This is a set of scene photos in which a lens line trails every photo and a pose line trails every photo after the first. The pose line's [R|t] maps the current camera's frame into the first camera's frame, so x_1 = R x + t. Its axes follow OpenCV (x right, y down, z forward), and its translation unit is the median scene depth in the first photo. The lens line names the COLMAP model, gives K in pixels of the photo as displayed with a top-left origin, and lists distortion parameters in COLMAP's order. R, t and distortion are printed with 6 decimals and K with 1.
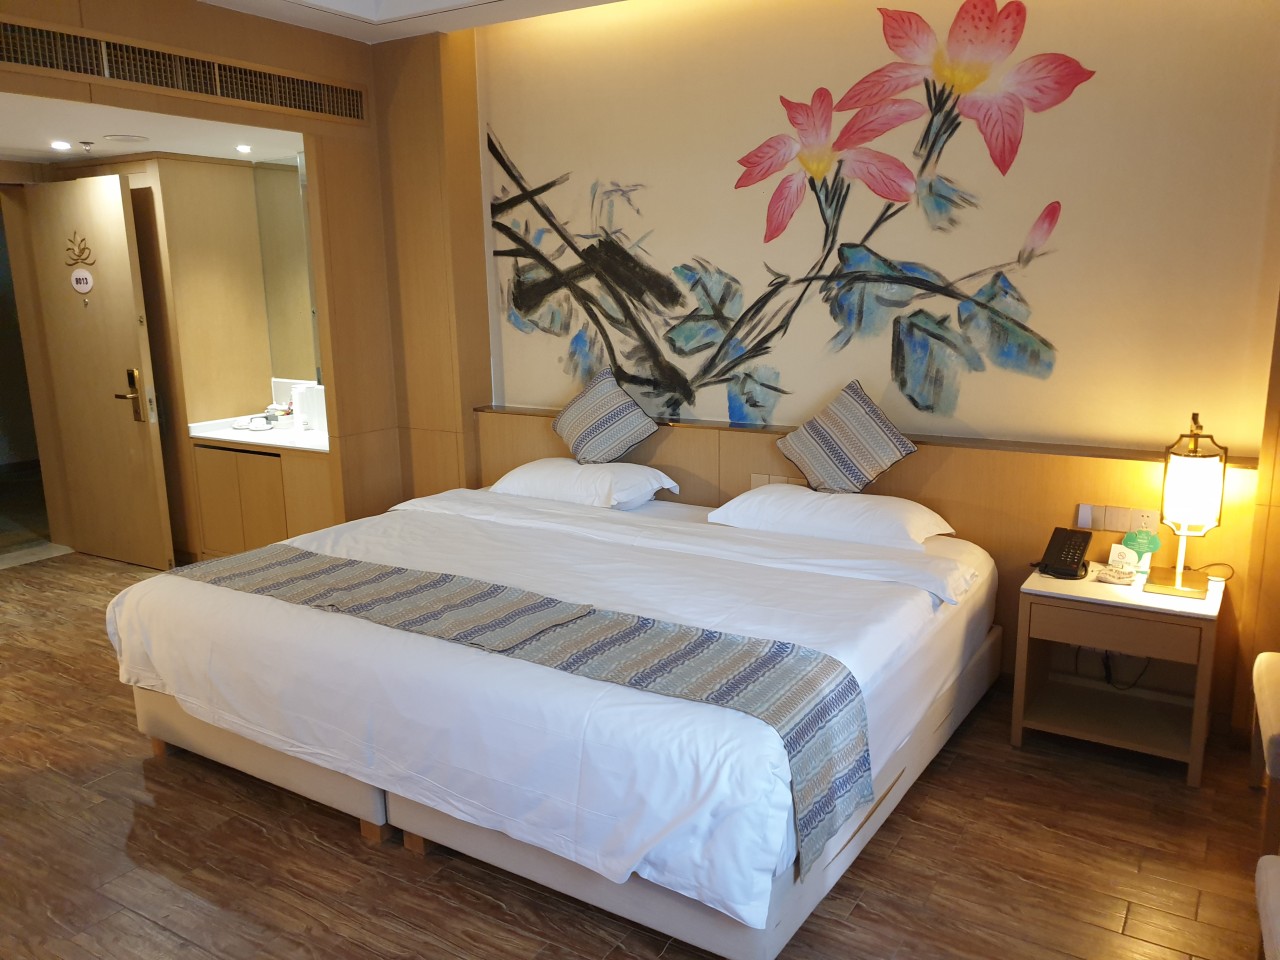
lens RADIAL K [[971.4, 0, 630.1], [0, 971.4, 508.9], [0, 0, 1]] dist [0.025816, -0.012920]
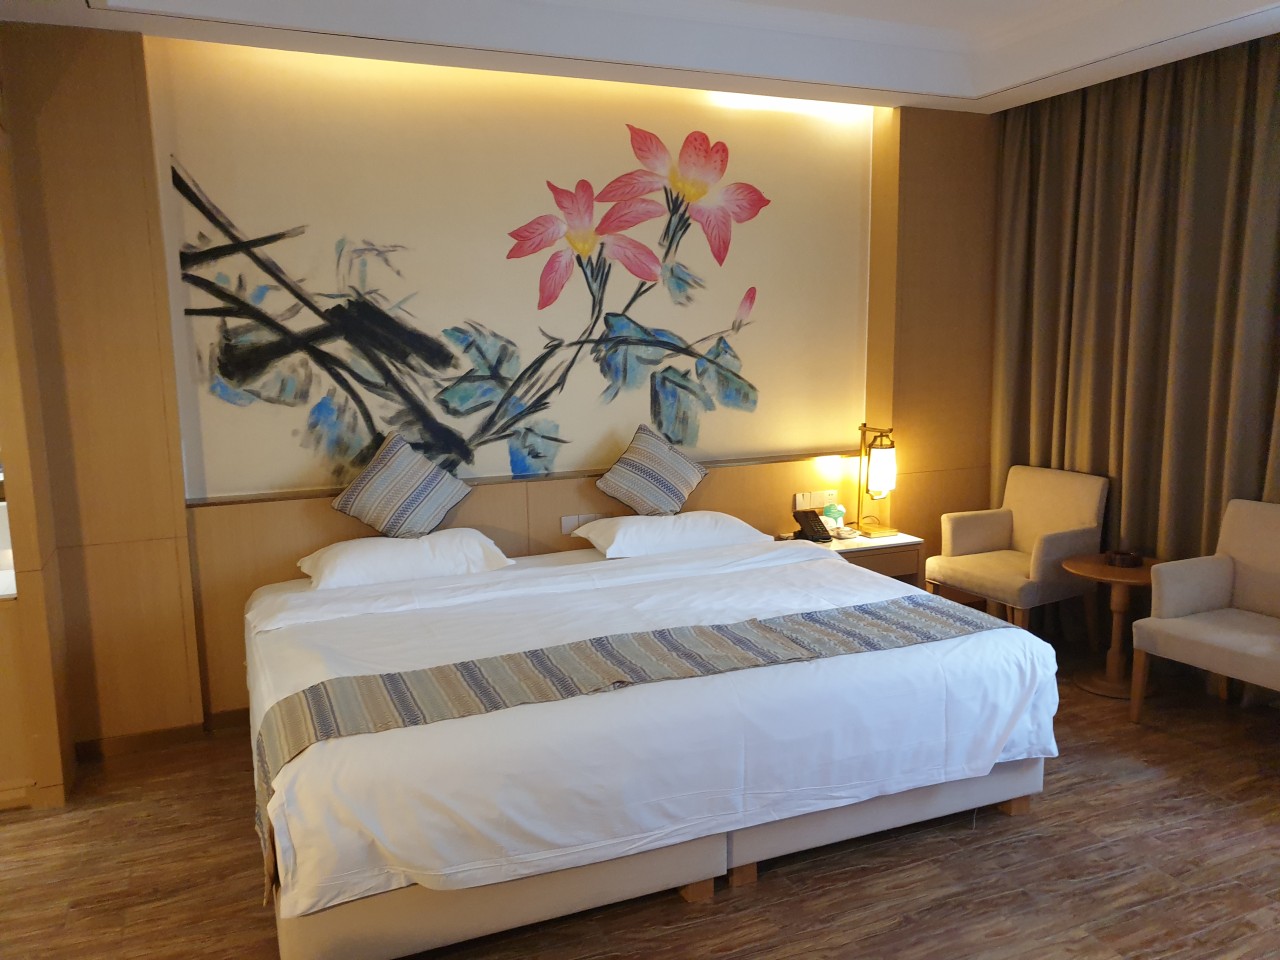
lens RADIAL K [[971.4, 0, 618.5], [0, 971.4, 539.8], [0, 0, 1]] dist [0.025816, -0.012920]
pose [[0.587503, -0.163556, 0.792521, -0.753835], [0.190101, 0.979849, 0.061292, -0.069626], [-0.786576, 0.114650, 0.606756, 0.297636]]
